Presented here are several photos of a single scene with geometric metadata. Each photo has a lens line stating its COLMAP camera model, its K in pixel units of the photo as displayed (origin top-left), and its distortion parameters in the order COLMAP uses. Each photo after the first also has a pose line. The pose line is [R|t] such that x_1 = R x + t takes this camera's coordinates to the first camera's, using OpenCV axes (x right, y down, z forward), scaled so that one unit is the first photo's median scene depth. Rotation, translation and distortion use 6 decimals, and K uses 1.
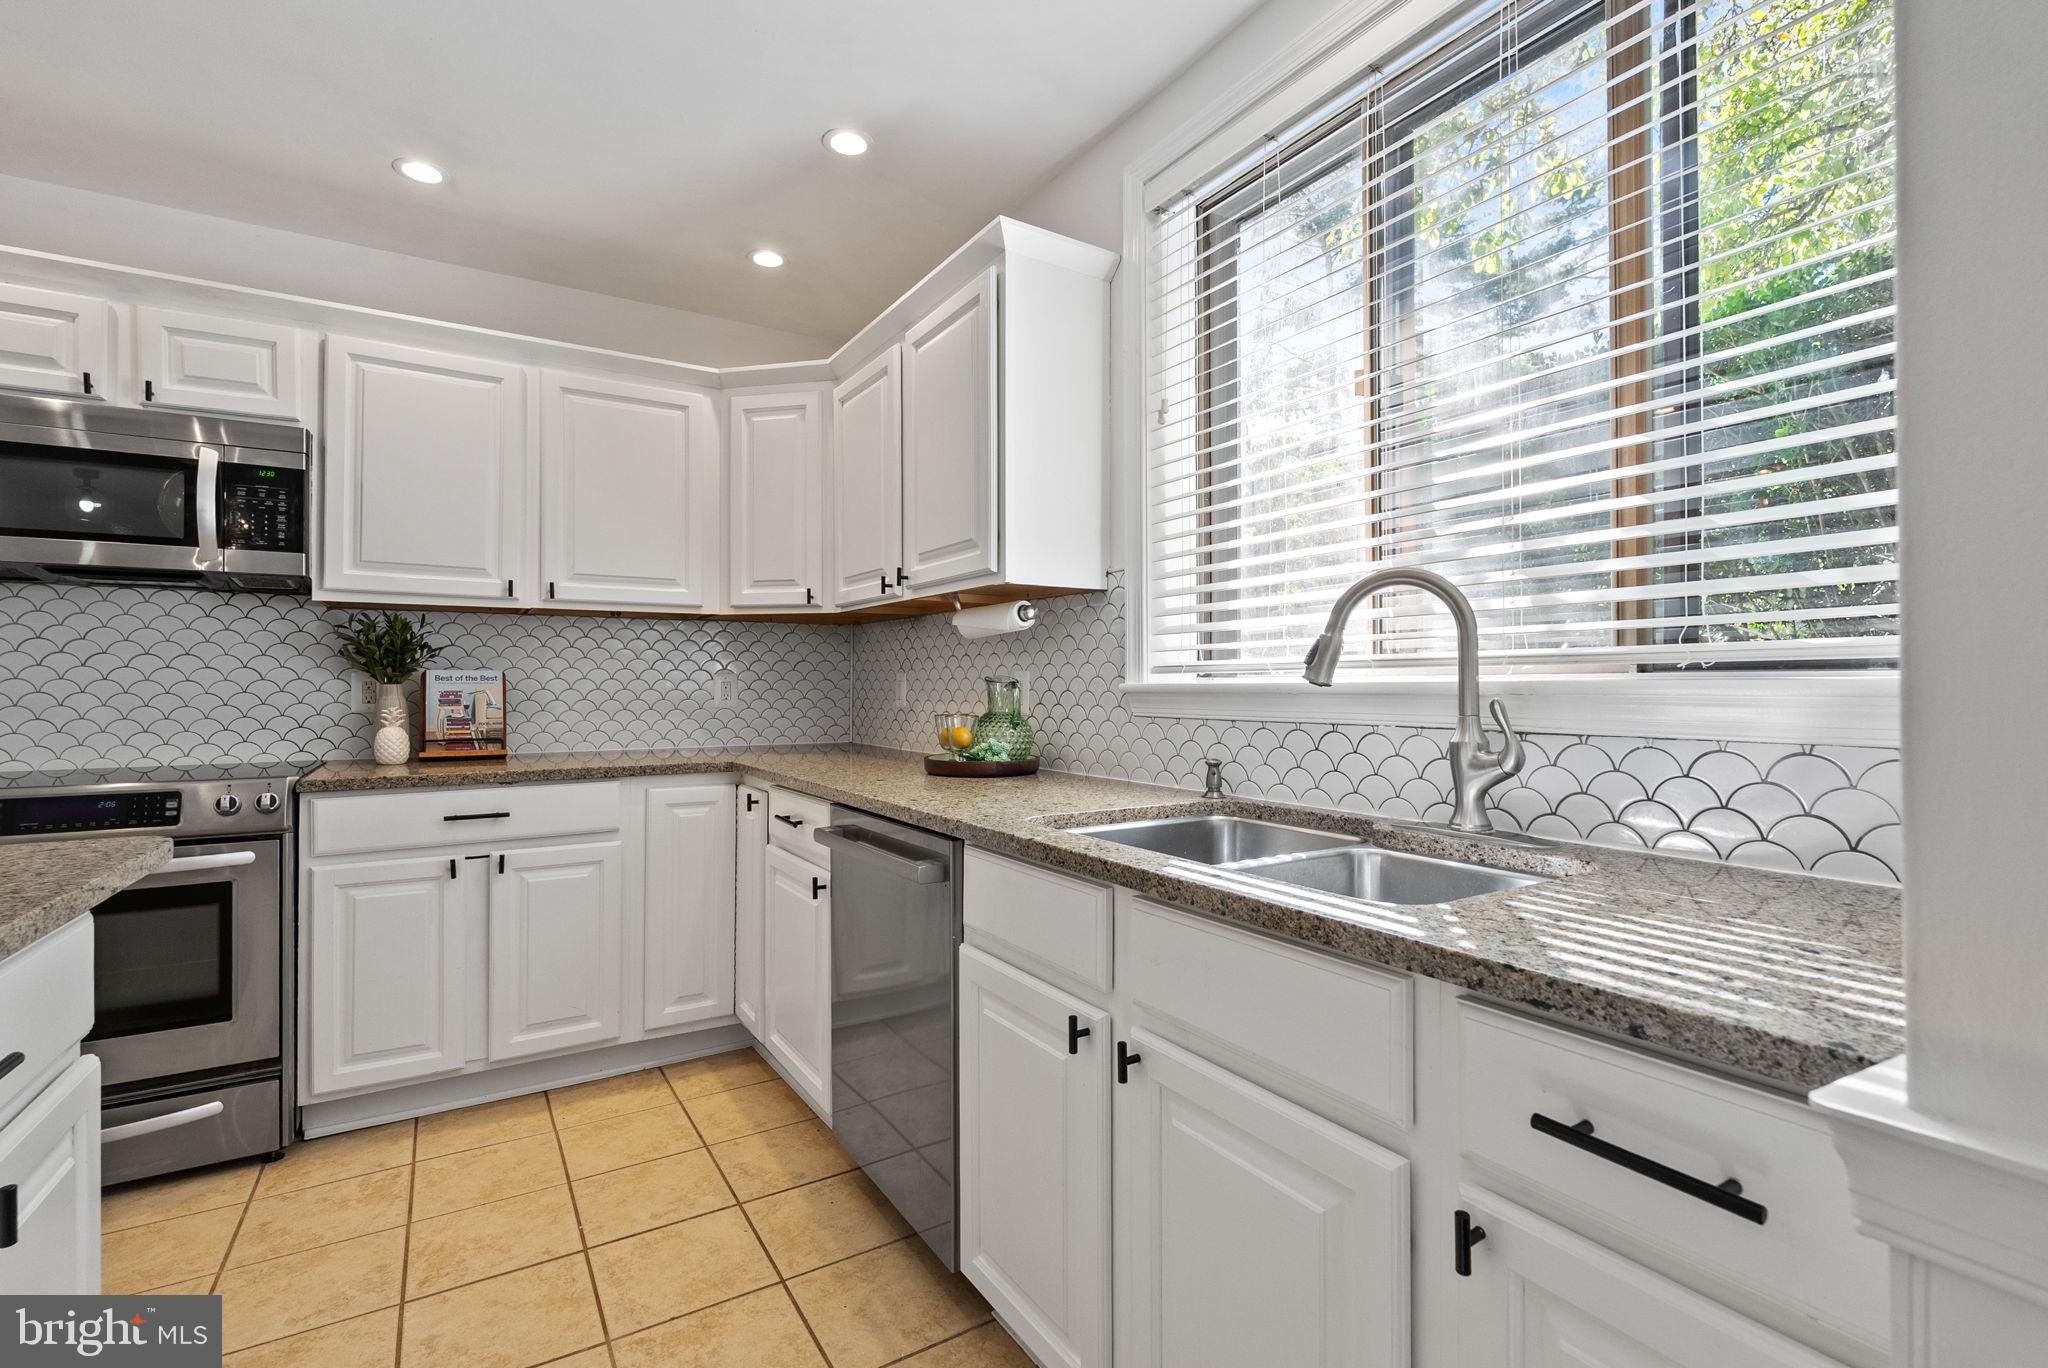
lens RADIAL K [[928.1, 0, 1022.2], [0, 928.1, 694.3], [0, 0, 1]] dist [0.000443, 0.000368]
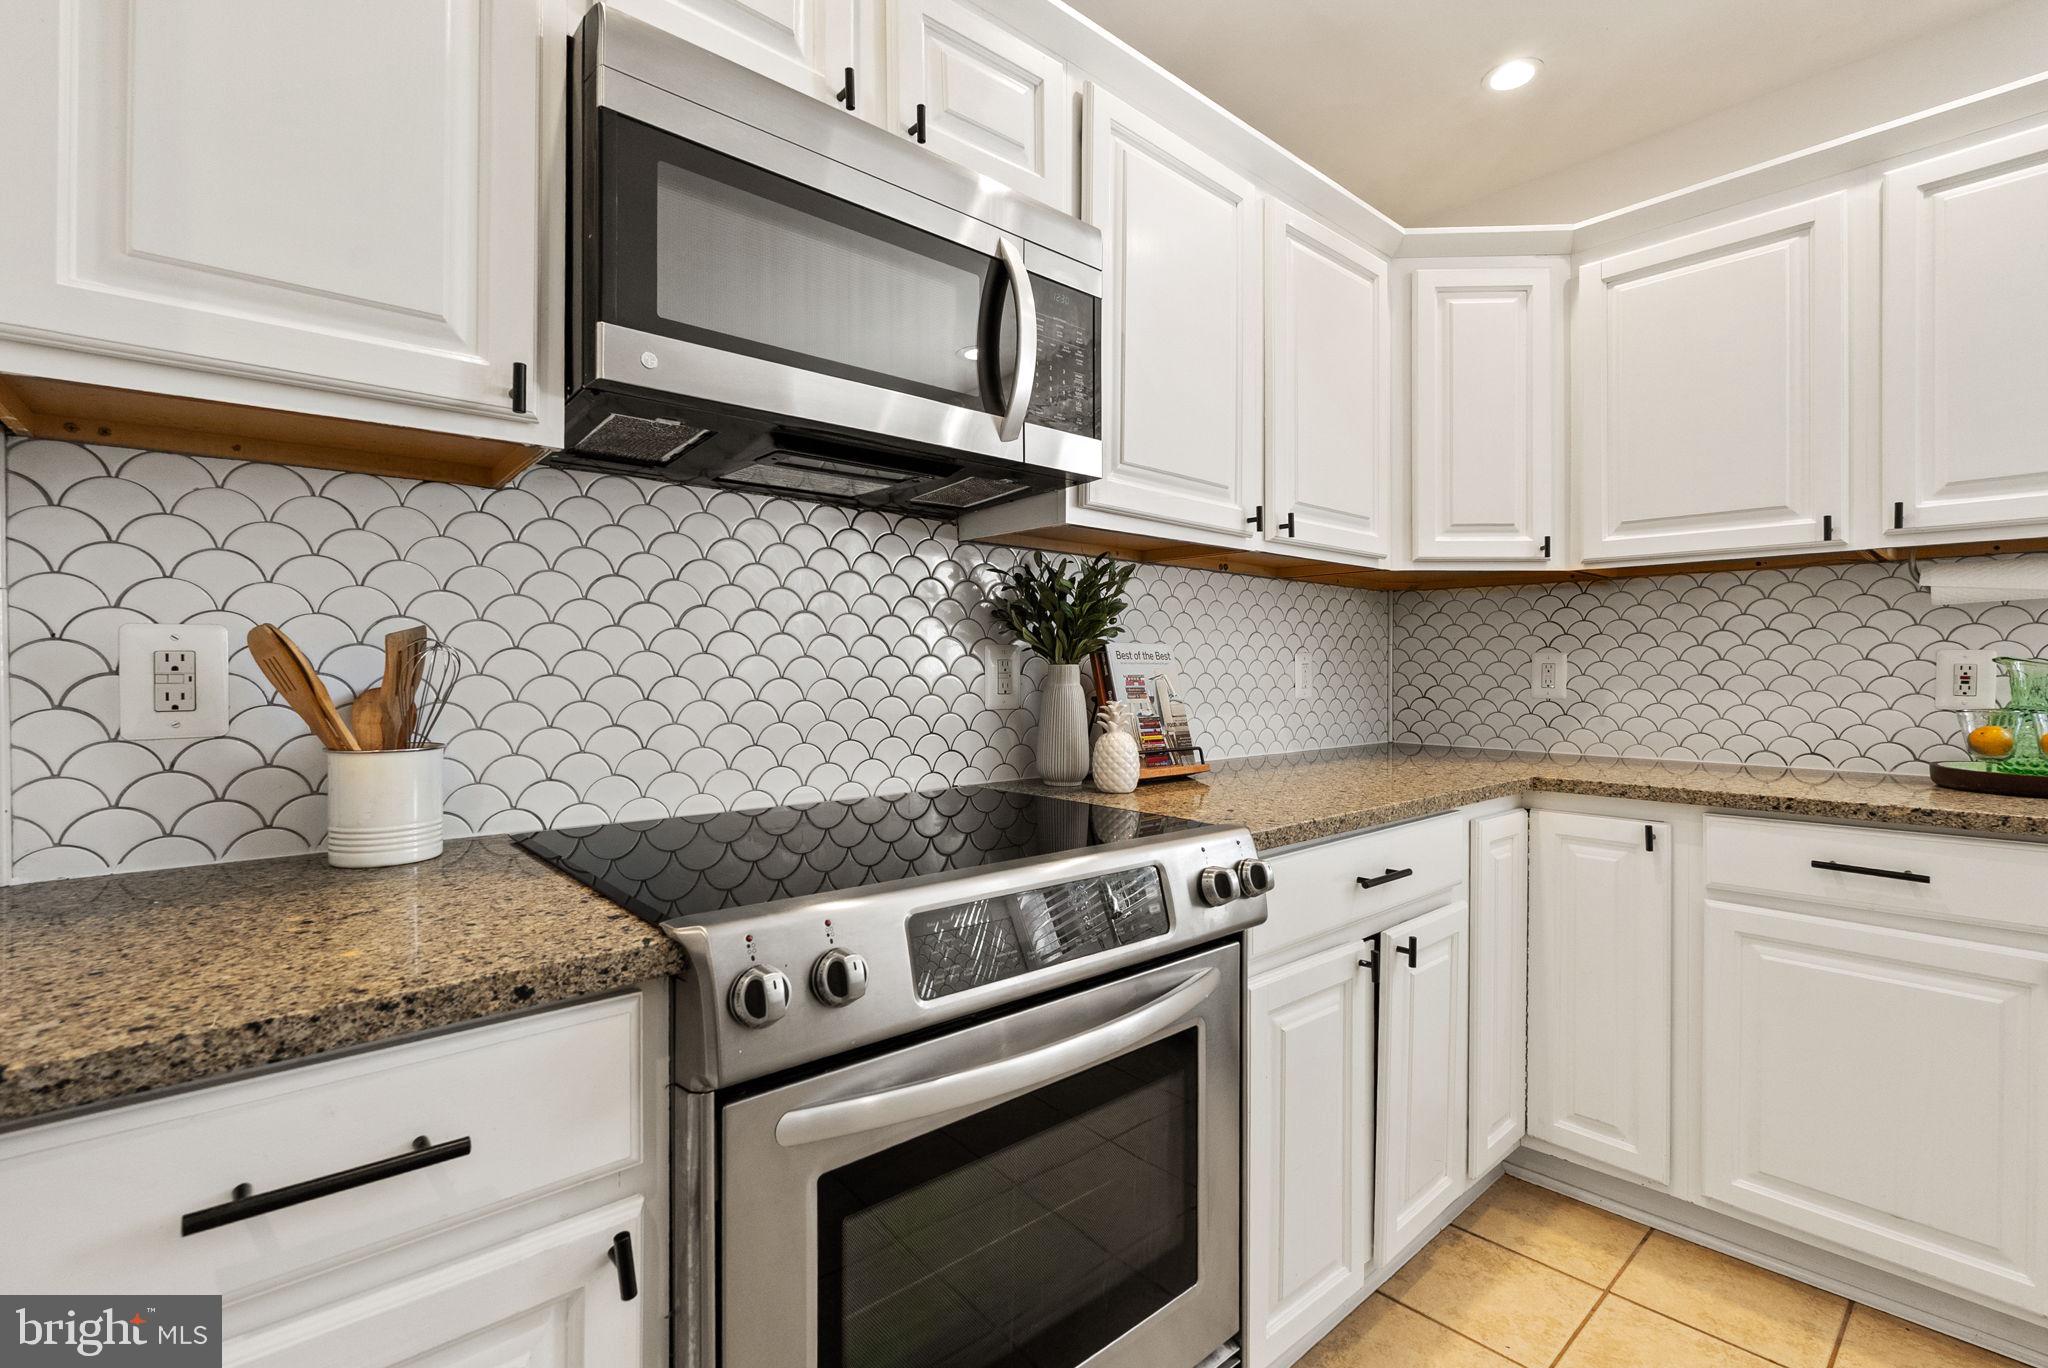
lens RADIAL K [[916.0, 0, 1024.0], [0, 916.0, 684.0], [0, 0, 1]] dist [-0.000282, -0.000087]
pose [[0.985770, 0.001038, 0.168096, -0.832828], [-0.001642, 0.999993, 0.003460, 0.000594], [-0.168091, -0.003687, 0.985765, 0.394342]]
